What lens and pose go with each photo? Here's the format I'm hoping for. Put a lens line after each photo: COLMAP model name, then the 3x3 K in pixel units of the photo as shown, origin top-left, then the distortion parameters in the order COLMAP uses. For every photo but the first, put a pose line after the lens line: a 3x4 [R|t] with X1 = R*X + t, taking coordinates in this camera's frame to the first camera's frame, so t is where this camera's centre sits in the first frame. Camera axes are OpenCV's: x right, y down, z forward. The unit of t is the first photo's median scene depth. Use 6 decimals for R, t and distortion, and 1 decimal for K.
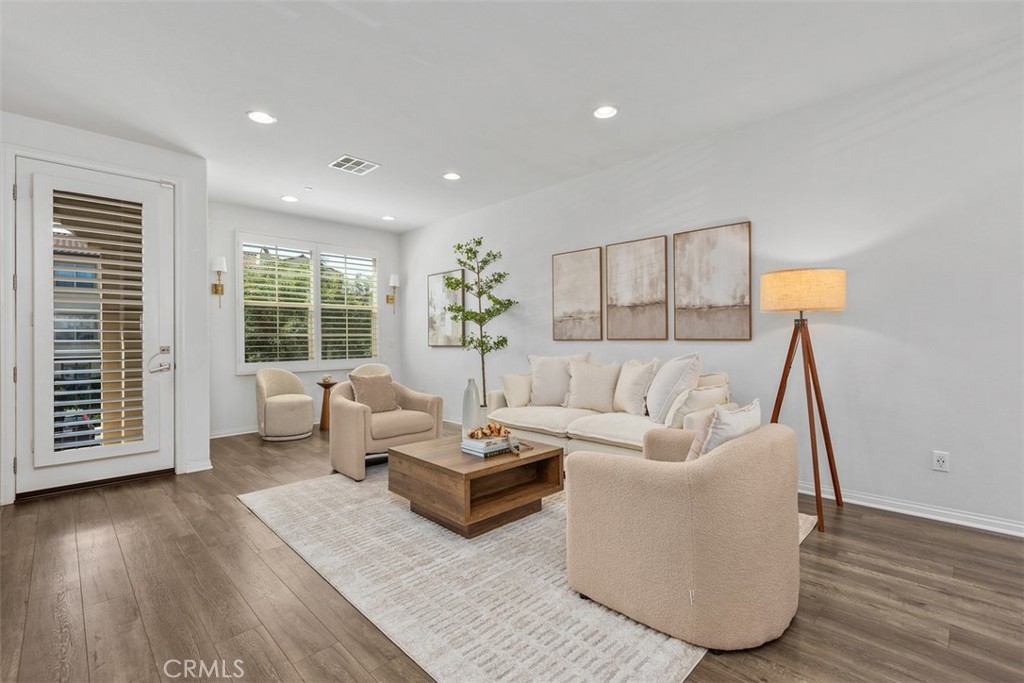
lens RADIAL K [[456.2, 0, 513.7], [0, 456.2, 338.4], [0, 0, 1]] dist [-0.000574, -0.001548]
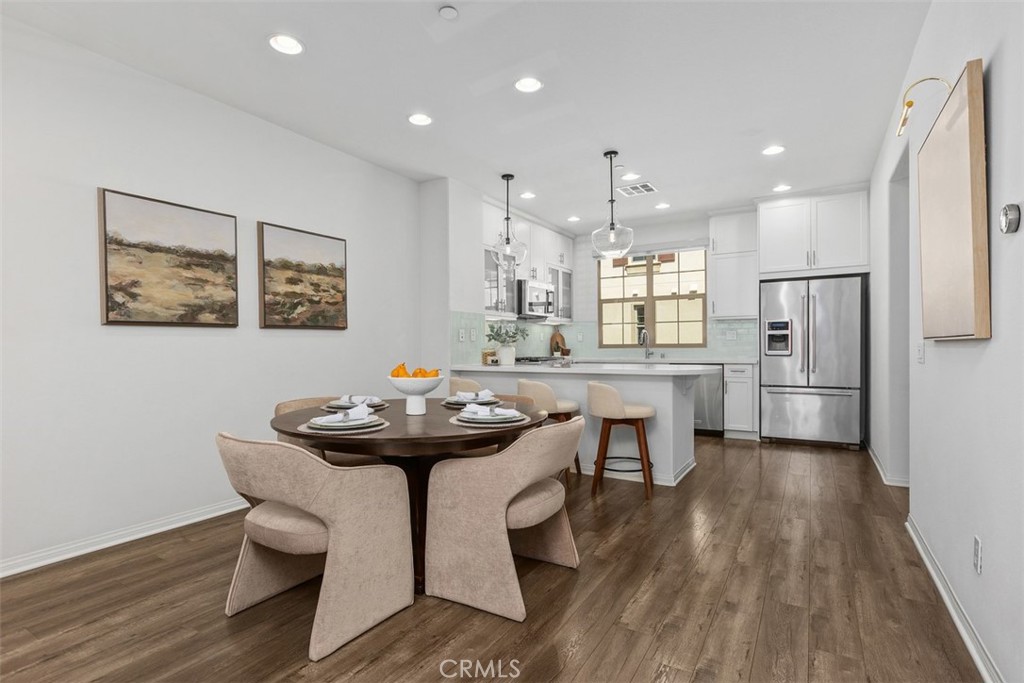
lens RADIAL K [[491.5, 0, 511.6], [0, 491.5, 351.8], [0, 0, 1]] dist [-0.003361, -0.000749]
pose [[-0.236115, -0.001644, 0.971724, -0.061762], [0.012869, 0.999906, 0.004819, 0.003175], [-0.971640, 0.013643, -0.236072, 0.201670]]
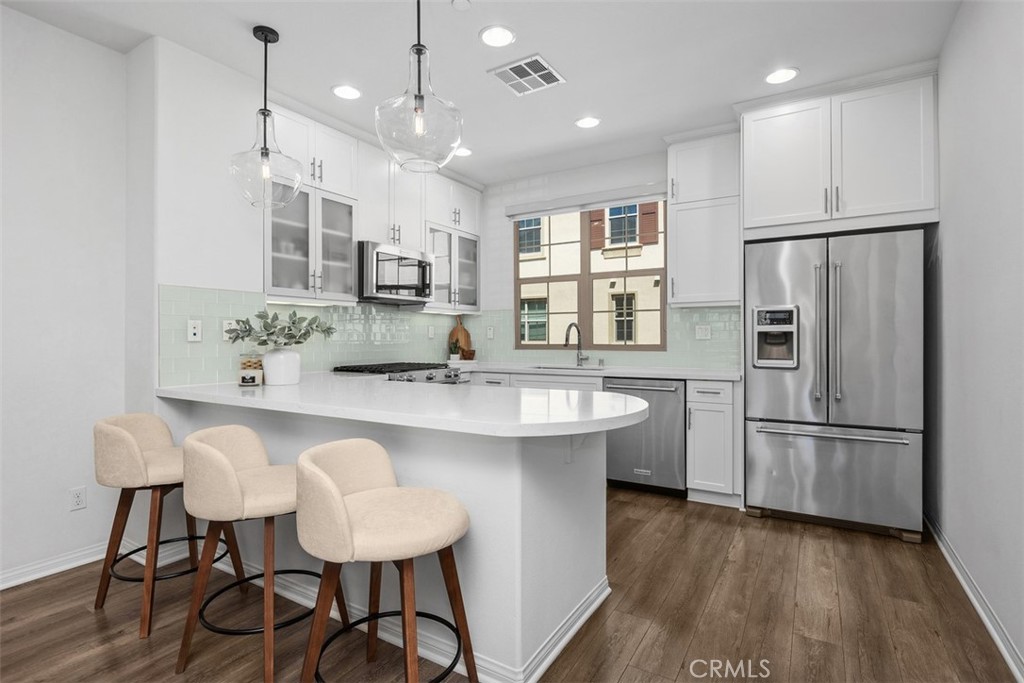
lens RADIAL K [[491.5, 0, 515.6], [0, 491.5, 337.1], [0, 0, 1]] dist [-0.003361, -0.000749]
pose [[-0.239568, 0.011538, 0.970811, 0.413301], [0.006709, 0.999925, -0.010229, -0.015214], [-0.970856, 0.004063, -0.239628, -0.237373]]
